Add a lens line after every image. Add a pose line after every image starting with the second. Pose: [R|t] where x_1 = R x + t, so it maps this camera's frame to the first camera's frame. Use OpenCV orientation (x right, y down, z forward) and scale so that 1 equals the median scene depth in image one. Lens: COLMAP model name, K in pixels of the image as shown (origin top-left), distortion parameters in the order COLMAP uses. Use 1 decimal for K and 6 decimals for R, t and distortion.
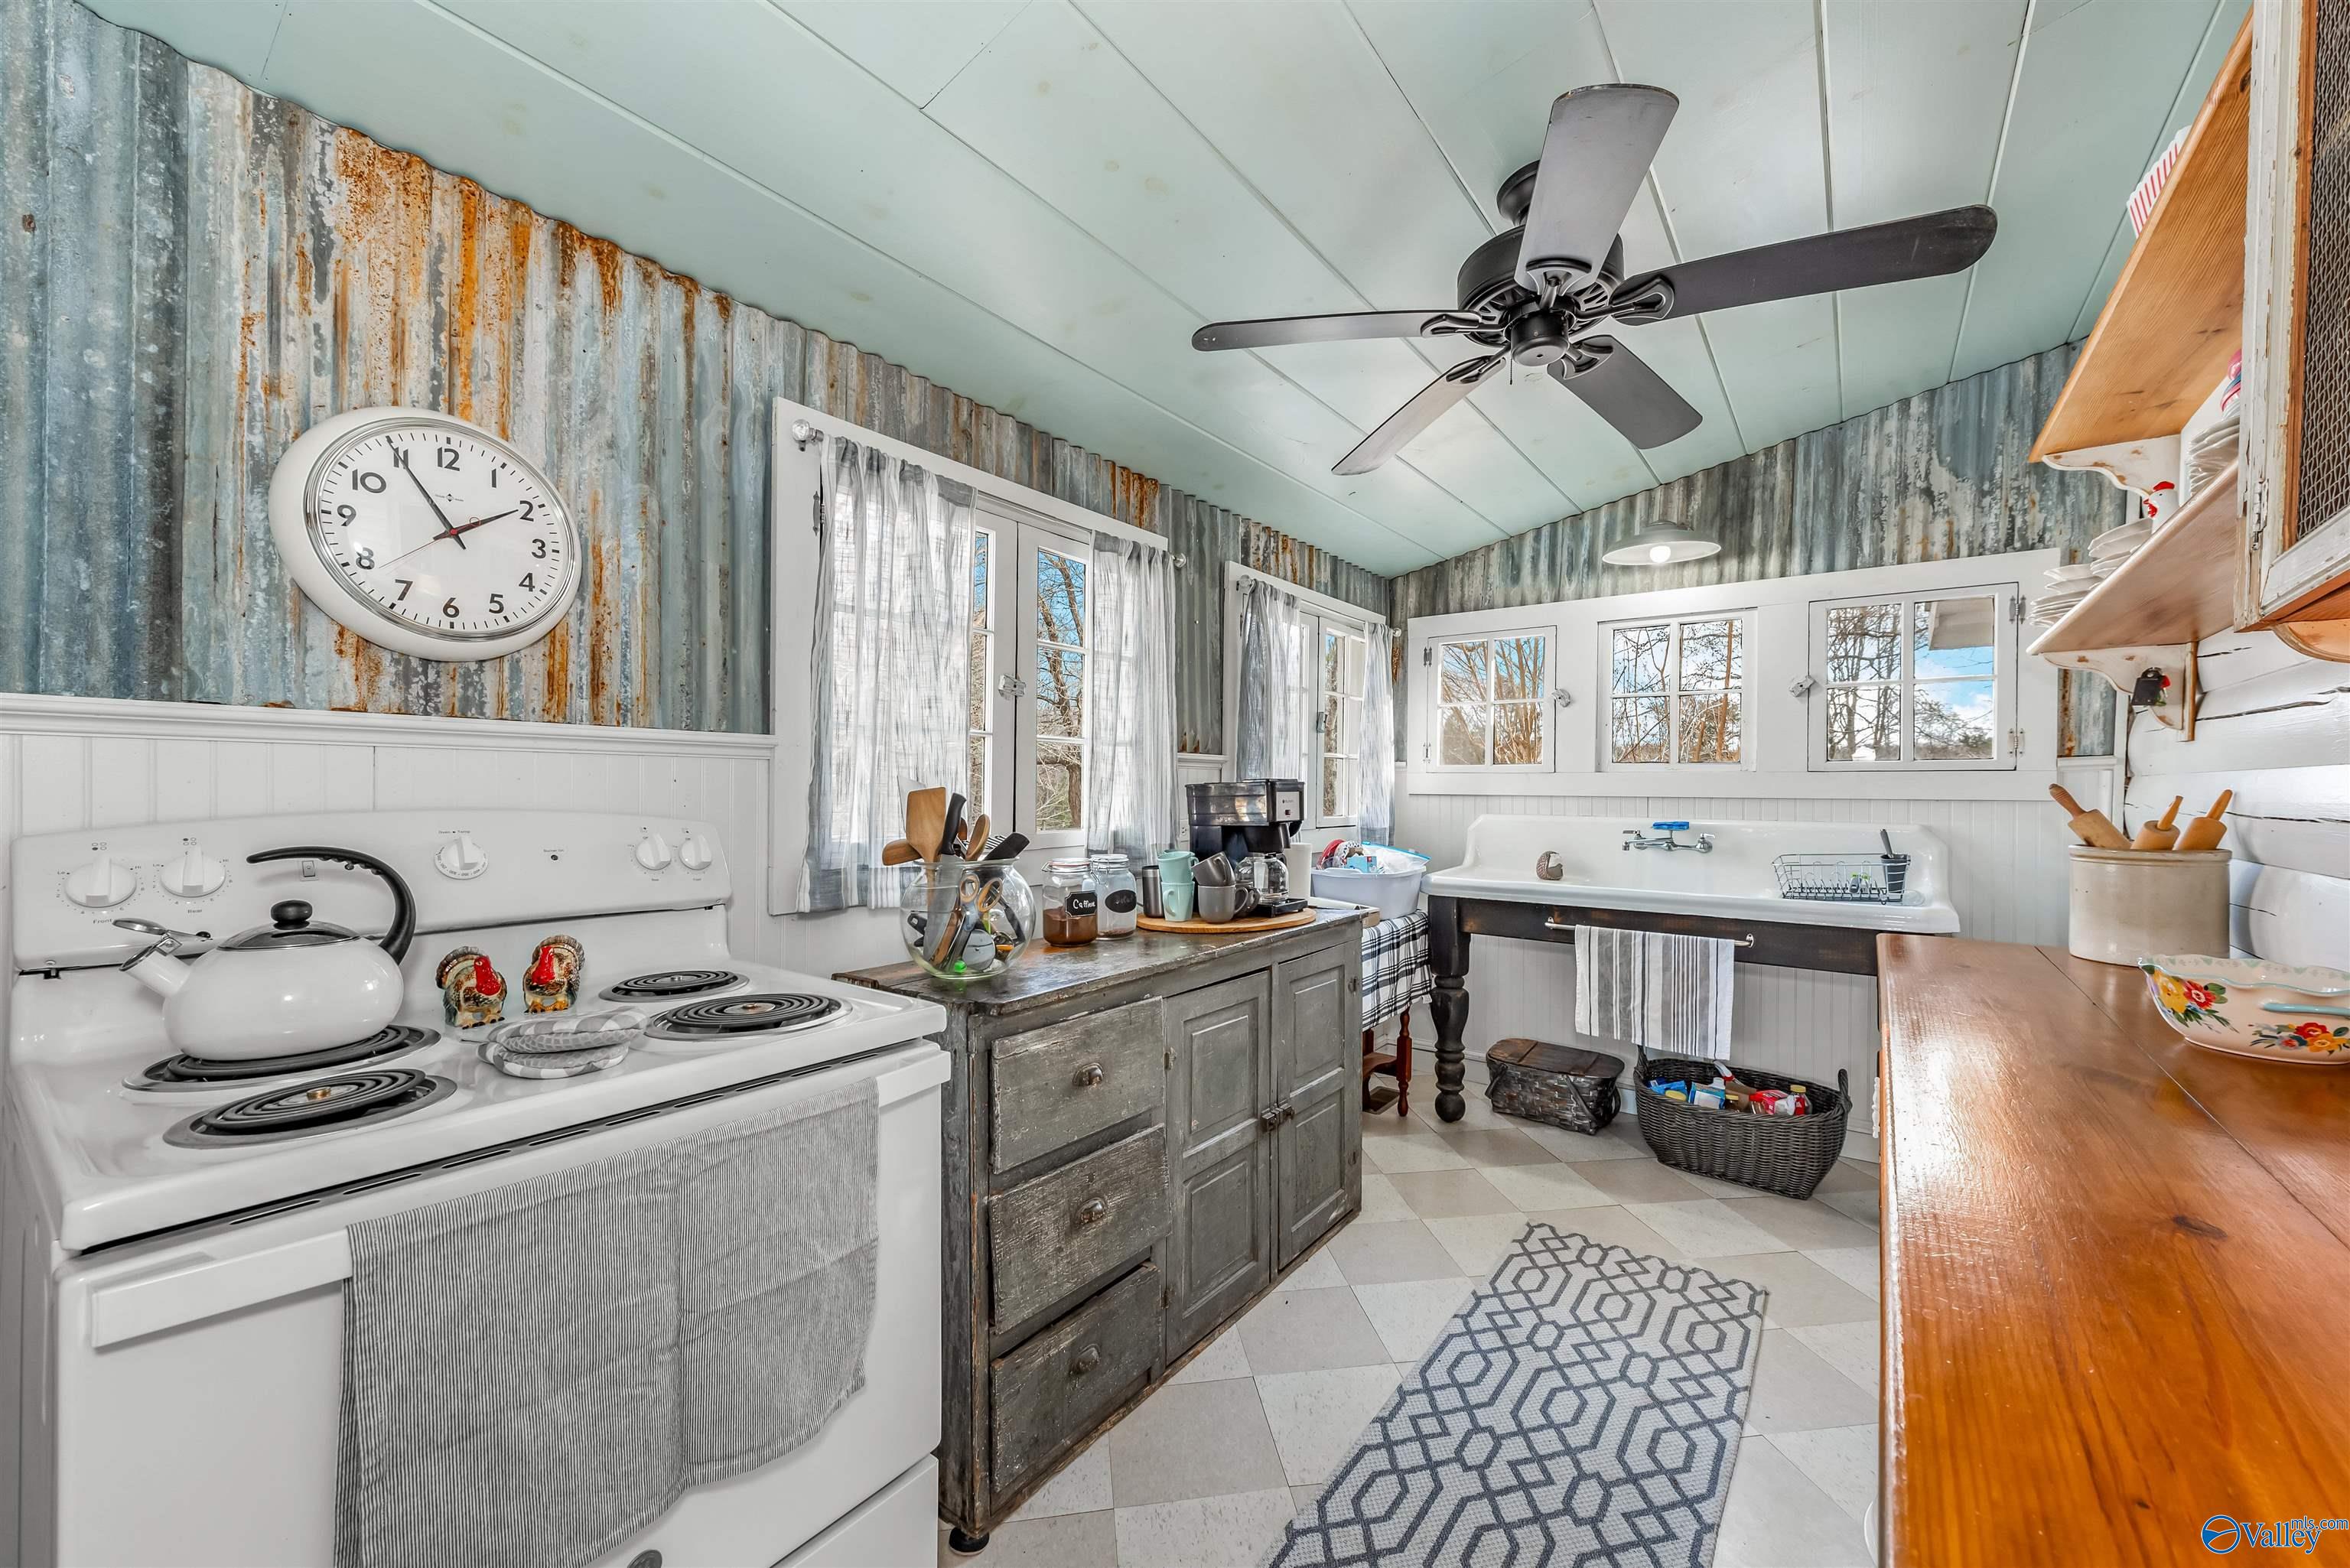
lens RADIAL K [[928.9, 0, 1170.4], [0, 928.9, 804.7], [0, 0, 1]] dist [-0.000130, -0.000061]
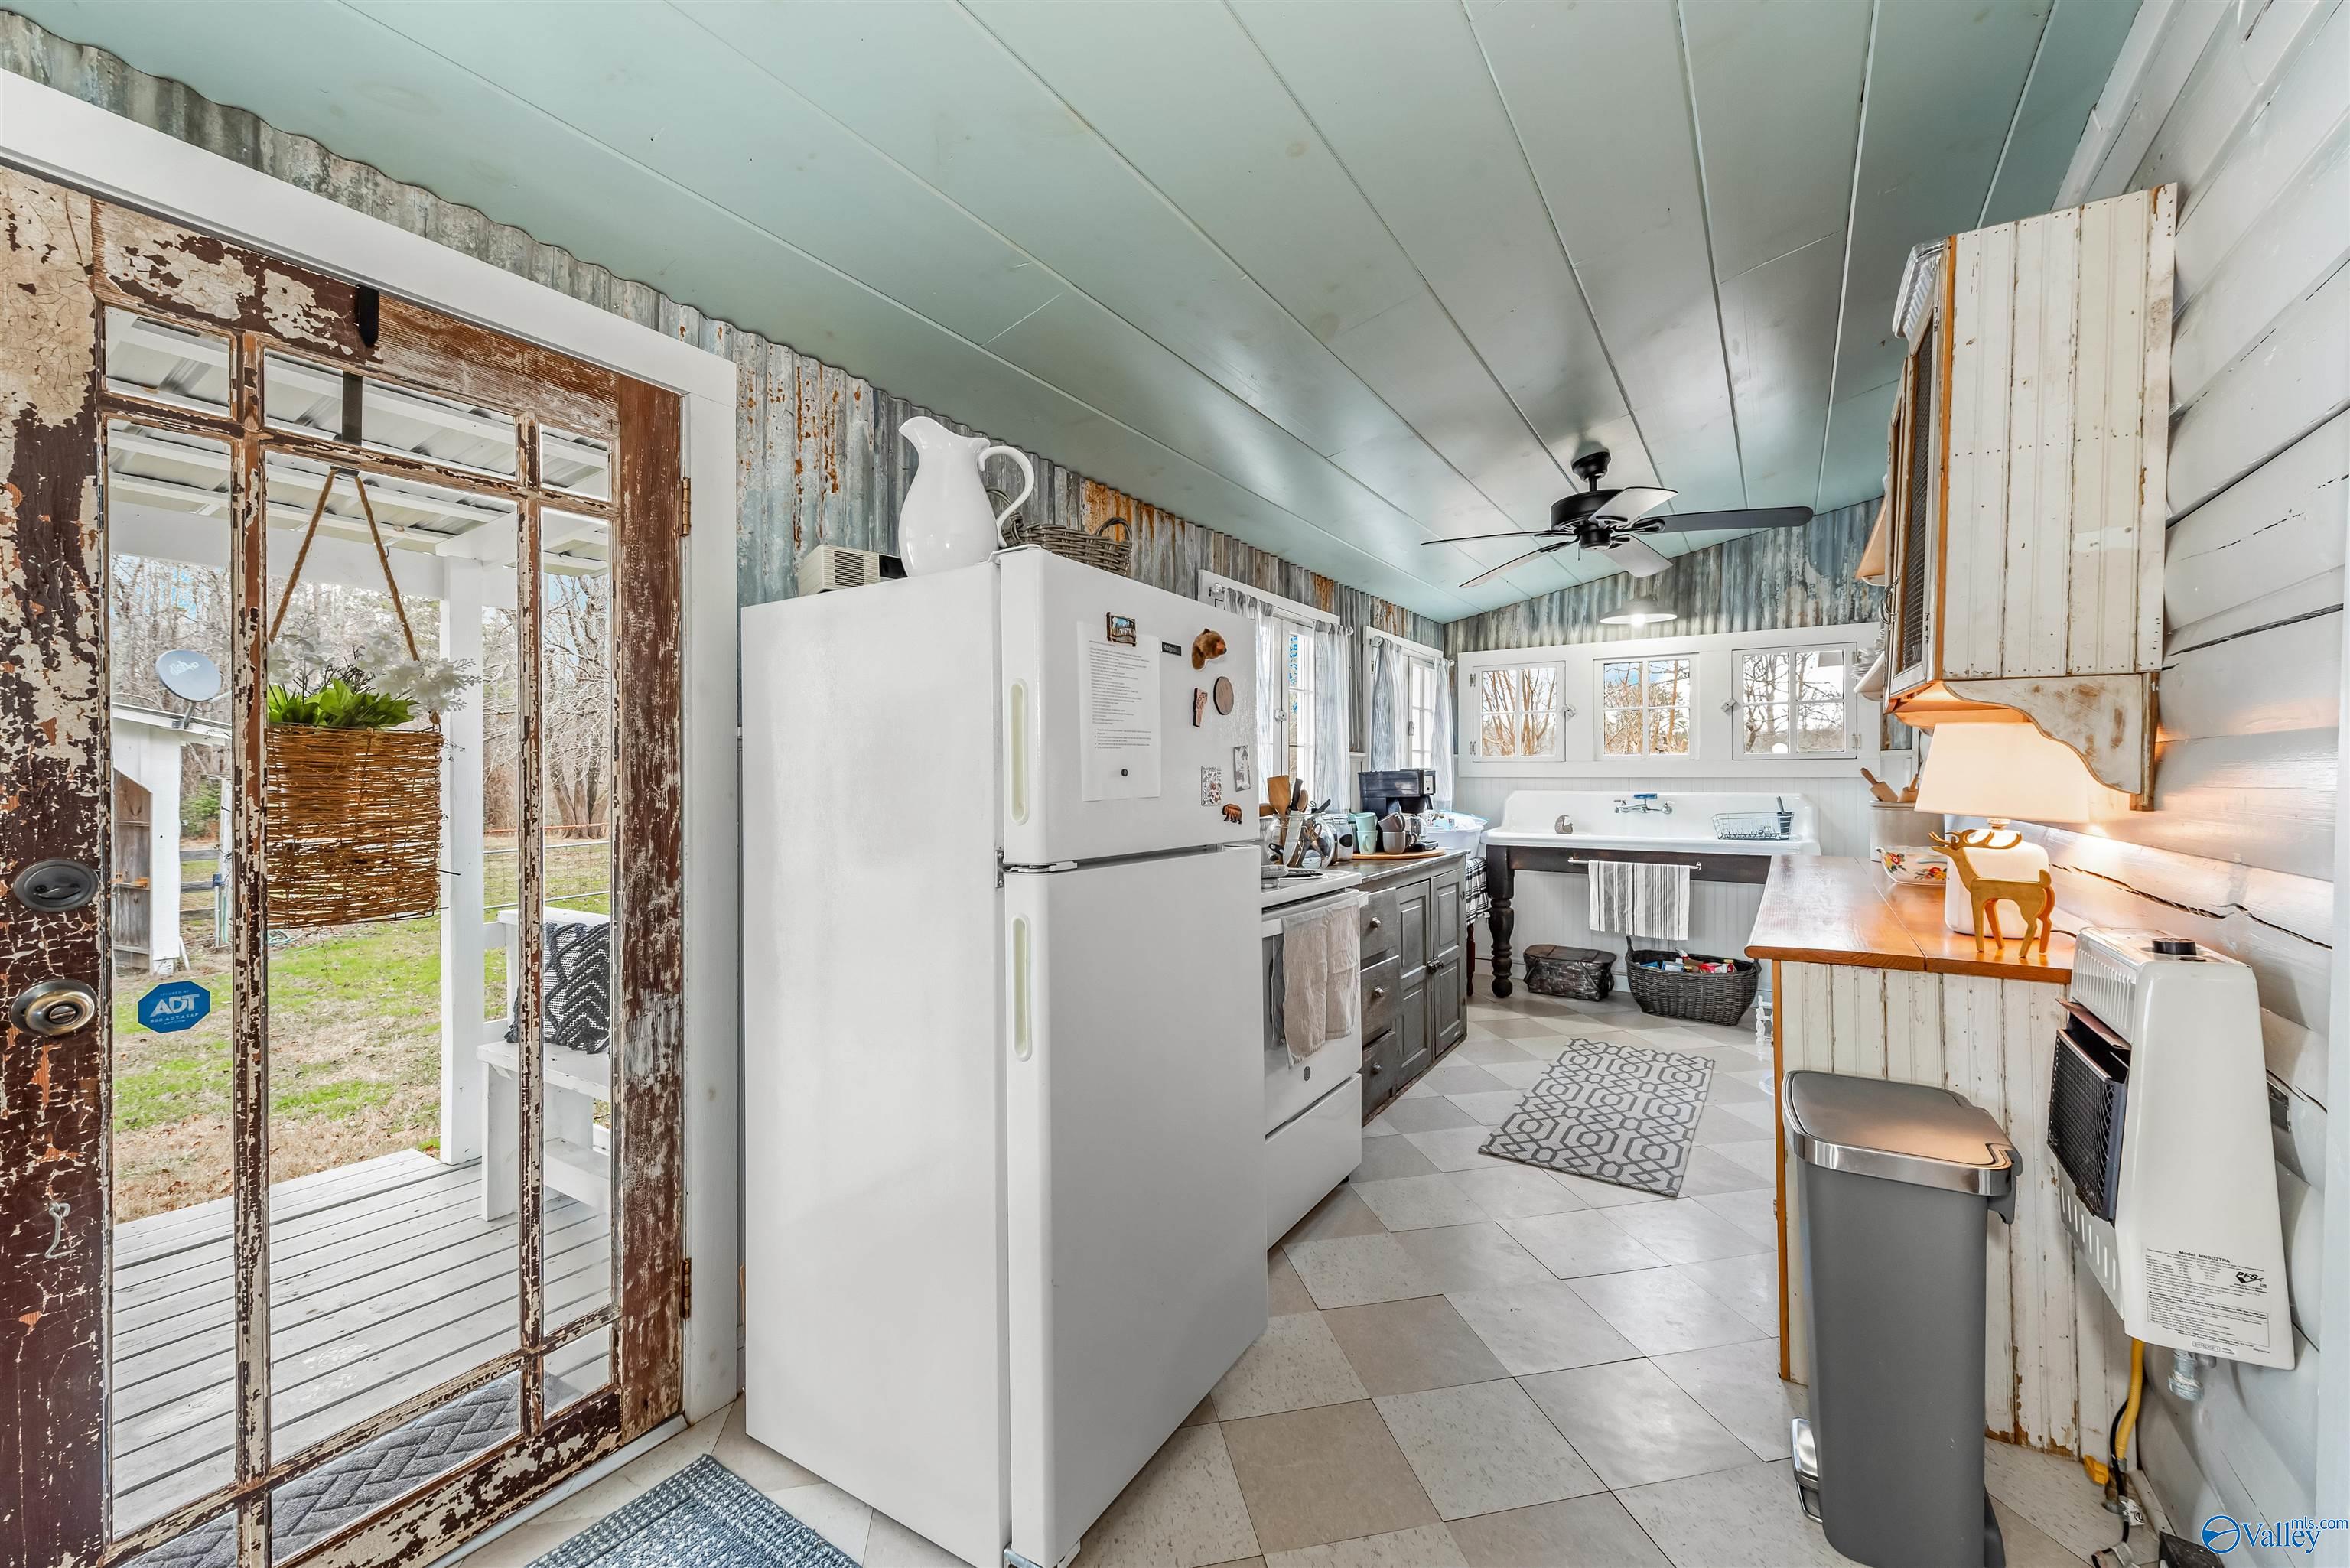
lens RADIAL K [[917.9, 0, 1175.0], [0, 917.9, 784.0], [0, 0, 1]] dist [0.000917, 0.000015]
pose [[0.998490, -0.009223, 0.054149, -0.342664], [0.009555, 0.999937, -0.005887, 0.004830], [-0.054091, 0.006395, 0.998516, -0.504133]]
